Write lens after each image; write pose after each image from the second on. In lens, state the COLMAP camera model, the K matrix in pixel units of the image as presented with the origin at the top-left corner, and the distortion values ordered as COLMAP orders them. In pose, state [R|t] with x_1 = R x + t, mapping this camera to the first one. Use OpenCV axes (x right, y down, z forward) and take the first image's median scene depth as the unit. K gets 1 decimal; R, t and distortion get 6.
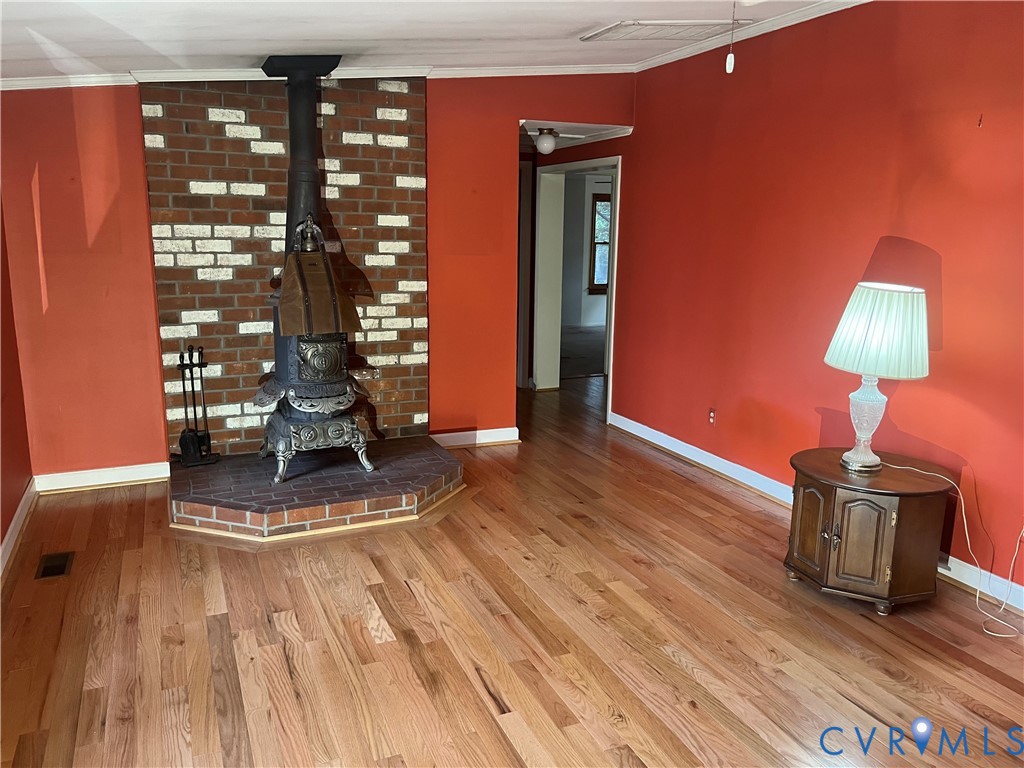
lens RADIAL K [[782.5, 0, 509.5], [0, 782.5, 368.8], [0, 0, 1]] dist [0.045842, -0.000935]
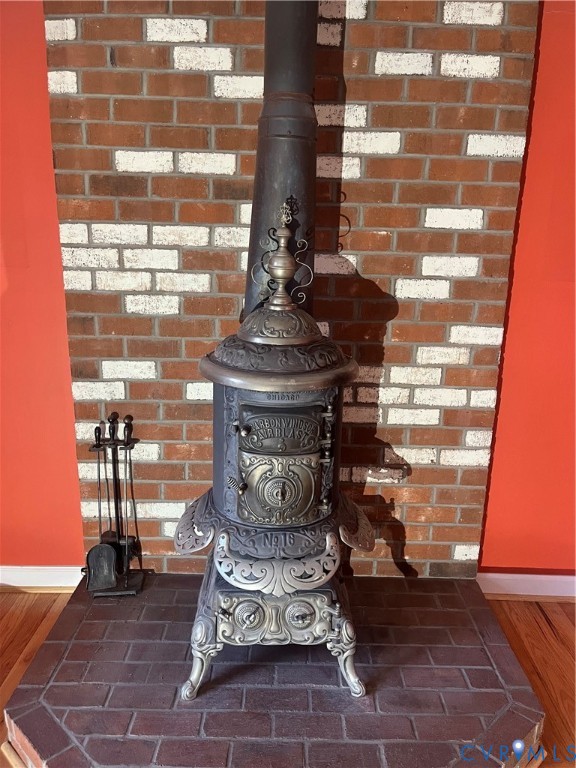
lens RADIAL K [[578.1, 0, 288.0], [0, 578.1, 384.0], [0, 0, 1]] dist [0.077330, -0.102176]
pose [[0.912208, 0.107541, -0.395363, -0.085335], [-0.083245, 0.993459, 0.078160, -0.102168], [0.401183, -0.038386, 0.915193, 0.614657]]
